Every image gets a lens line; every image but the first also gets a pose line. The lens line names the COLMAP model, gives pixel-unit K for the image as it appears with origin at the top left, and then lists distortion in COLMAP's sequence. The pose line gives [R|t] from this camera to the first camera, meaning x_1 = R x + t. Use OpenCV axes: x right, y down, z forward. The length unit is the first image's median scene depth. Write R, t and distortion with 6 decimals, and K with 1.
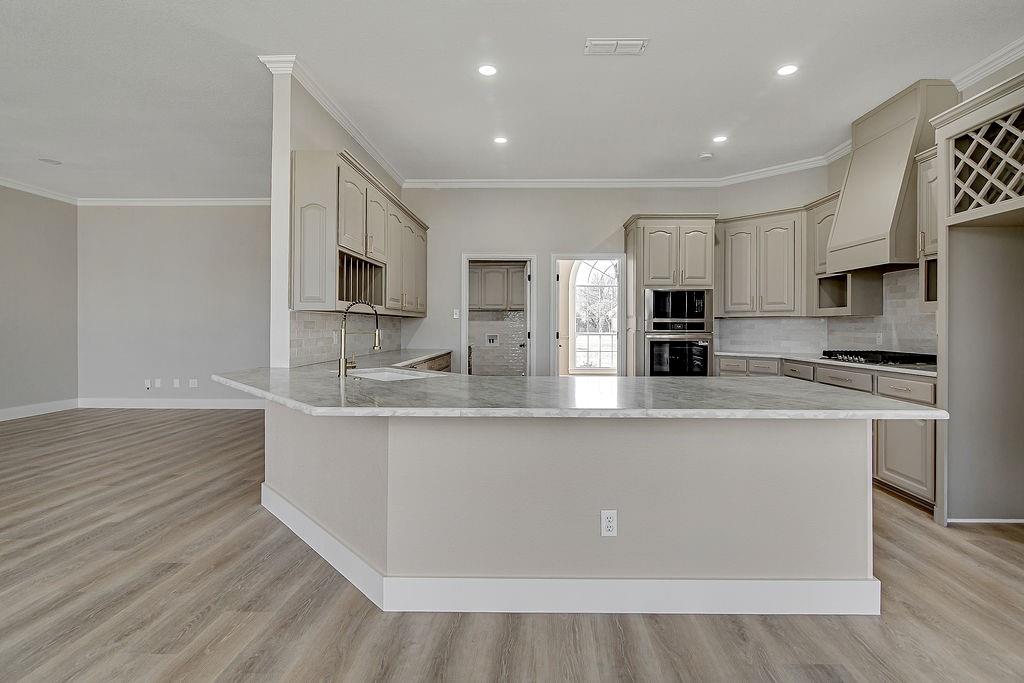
lens RADIAL K [[467.8, 0, 532.5], [0, 467.8, 332.4], [0, 0, 1]] dist [-0.007254, -0.002062]
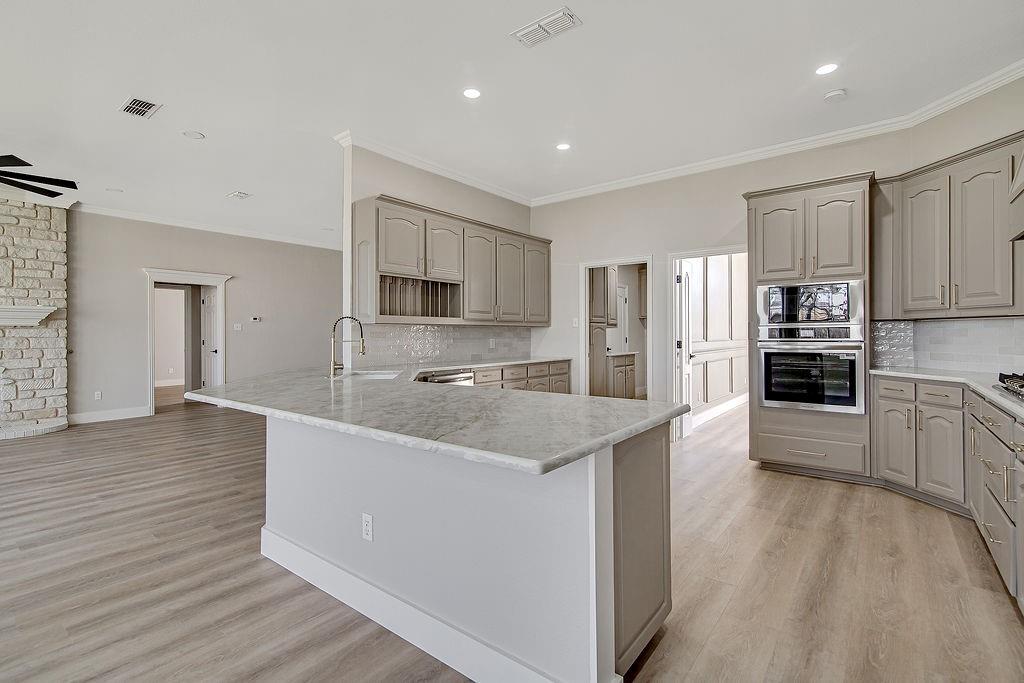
lens RADIAL K [[467.8, 0, 522.1], [0, 467.8, 334.9], [0, 0, 1]] dist [-0.007254, -0.002062]
pose [[0.806722, -0.005702, -0.590904, 0.505516], [-0.001394, 0.999932, -0.011553, -0.001744], [0.590930, 0.010144, 0.806659, 0.177920]]
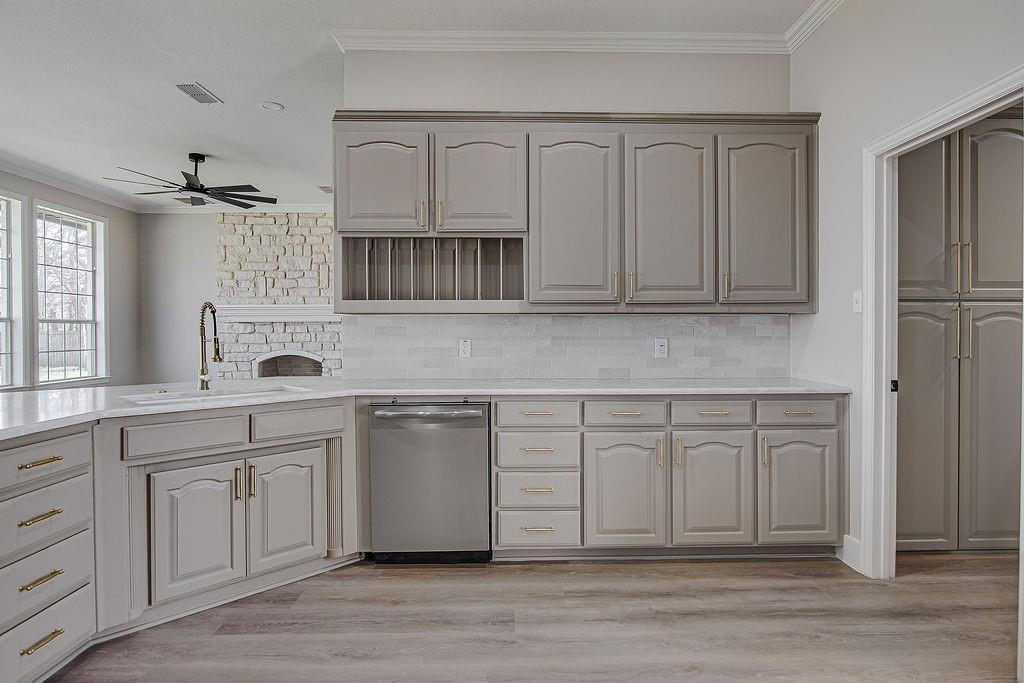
lens RADIAL K [[574.4, 0, 529.0], [0, 574.4, 332.4], [0, 0, 1]] dist [-0.017724, 0.002278]
pose [[0.042805, -0.000460, -0.999083, 0.466499], [-0.012768, 0.999918, -0.001008, -0.013369], [0.999002, 0.012799, 0.042796, 1.032522]]
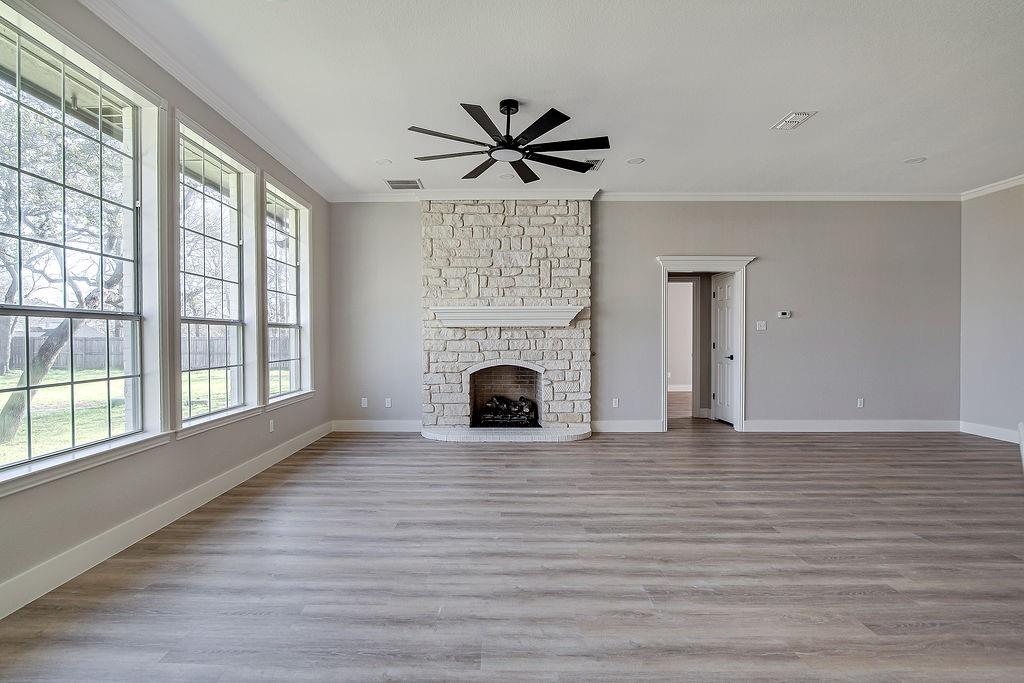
lens RADIAL K [[515.5, 0, 493.2], [0, 515.5, 341.3], [0, 0, 1]] dist [-0.010164, -0.001072]
pose [[0.000342, 0.002951, -0.999996, -0.028301], [-0.012502, 0.999918, 0.002947, -0.001364], [0.999922, 0.012501, 0.000379, 0.223616]]
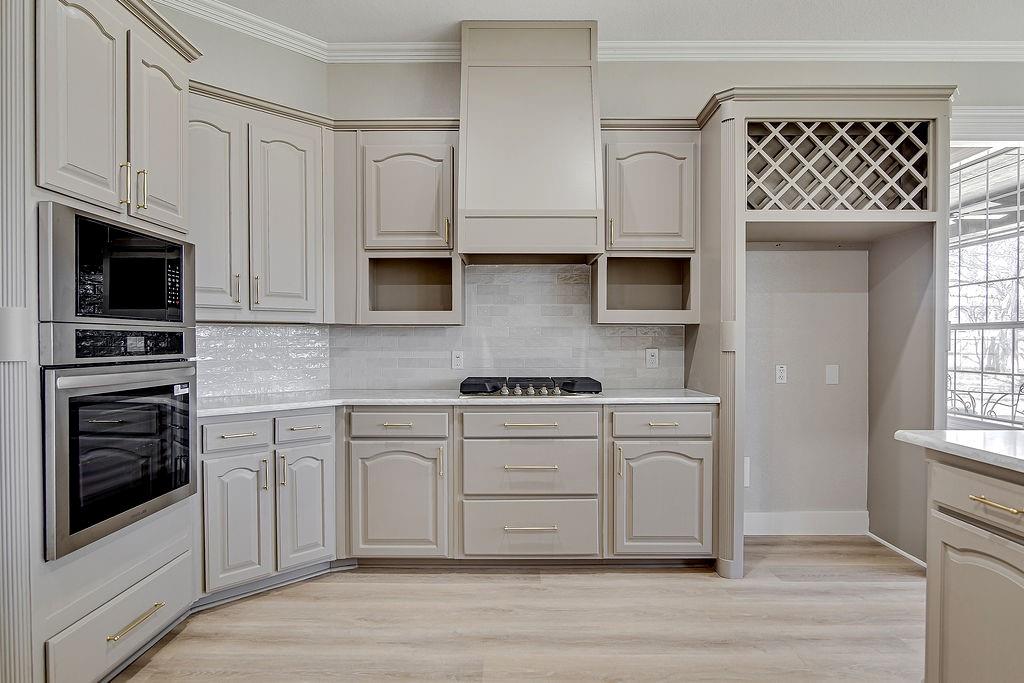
lens RADIAL K [[574.4, 0, 497.6], [0, 574.4, 351.0], [0, 0, 1]] dist [-0.017724, 0.002278]
pose [[0.005411, -0.019491, 0.999795, -0.103913], [0.016644, 0.999673, 0.019398, -0.015583], [-0.999847, 0.016536, 0.005734, 0.991672]]
